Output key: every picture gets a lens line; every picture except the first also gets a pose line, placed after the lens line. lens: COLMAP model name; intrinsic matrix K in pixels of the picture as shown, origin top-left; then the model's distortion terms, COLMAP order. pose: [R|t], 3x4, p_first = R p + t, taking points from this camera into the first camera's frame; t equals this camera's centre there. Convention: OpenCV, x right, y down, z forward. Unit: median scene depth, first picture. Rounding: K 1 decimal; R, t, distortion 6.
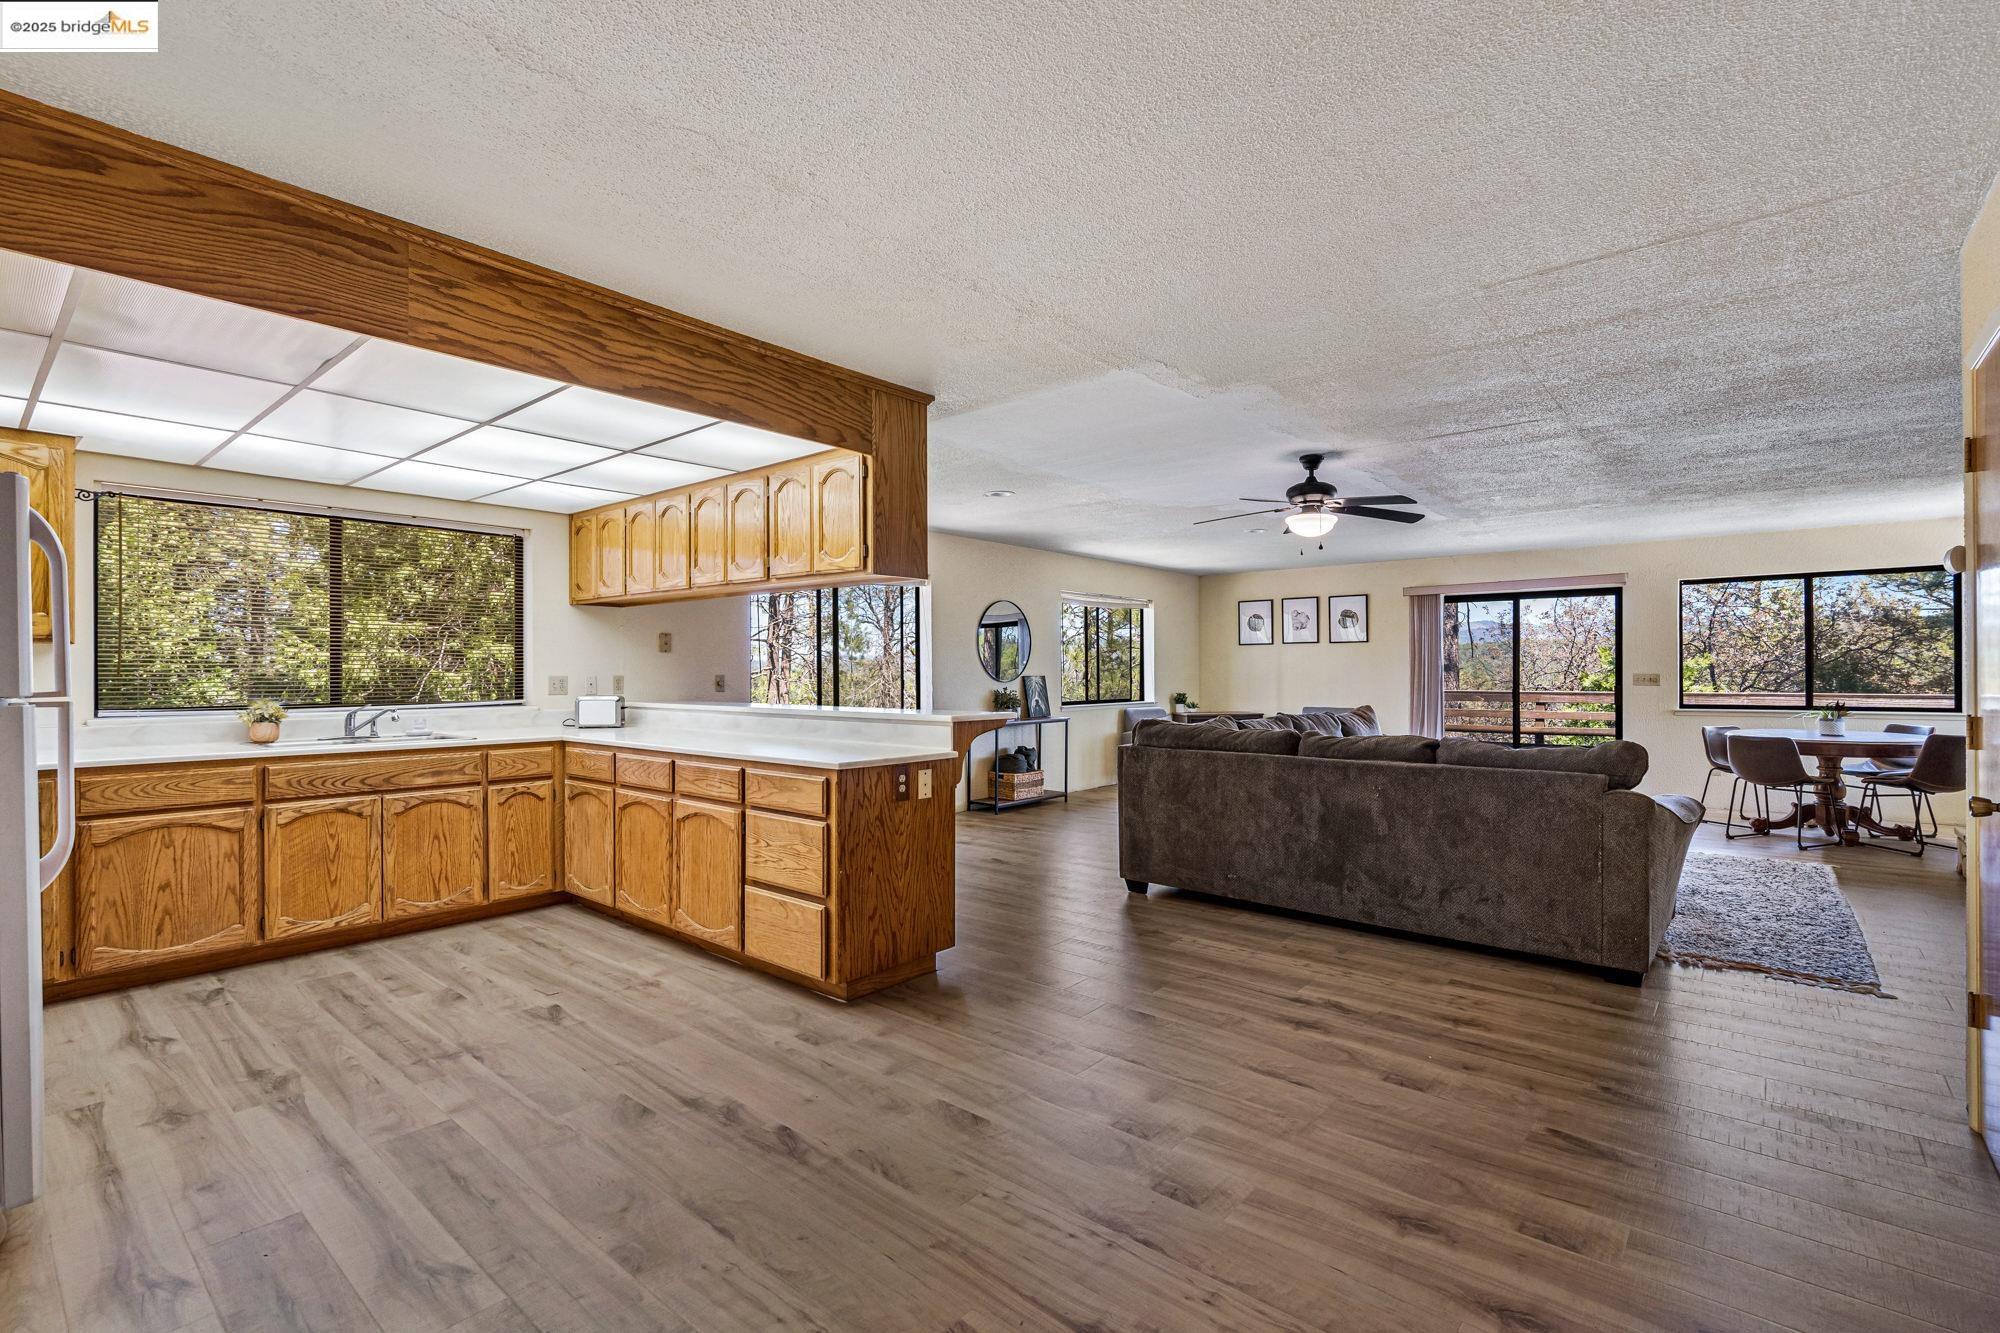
lens RADIAL K [[904.0, 0, 1001.0], [0, 904.0, 670.5], [0, 0, 1]] dist [-0.002060, 0.000157]
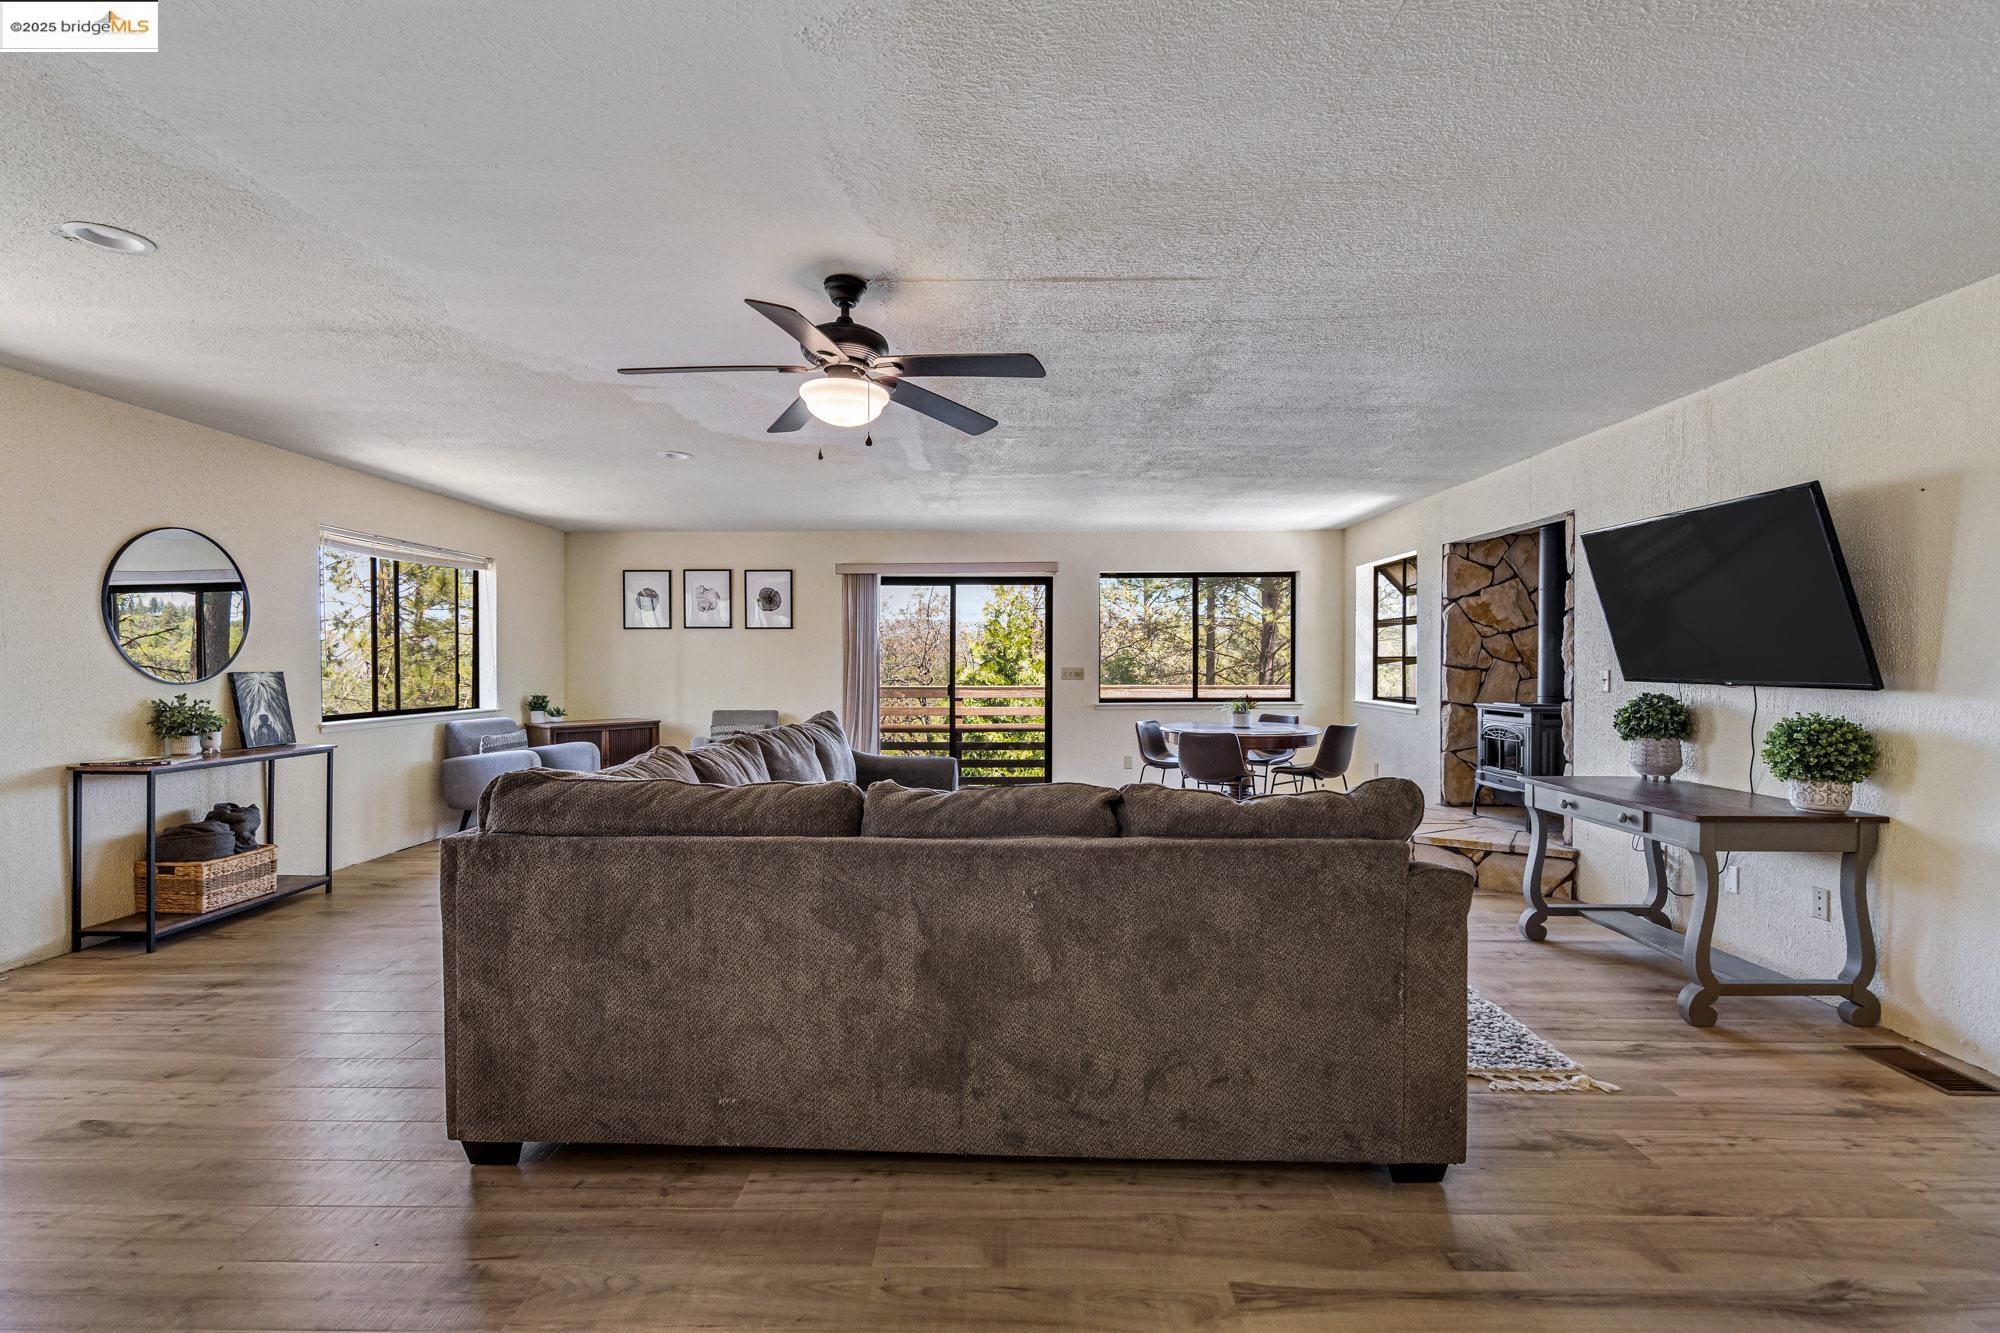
lens RADIAL K [[904.0, 0, 1001.0], [0, 904.0, 670.5], [0, 0, 1]] dist [-0.002060, 0.000157]
pose [[0.769576, -0.002699, 0.638550, 0.059630], [-0.002471, 0.999971, 0.007204, -0.000201], [-0.638550, -0.007122, 0.769547, 0.498824]]
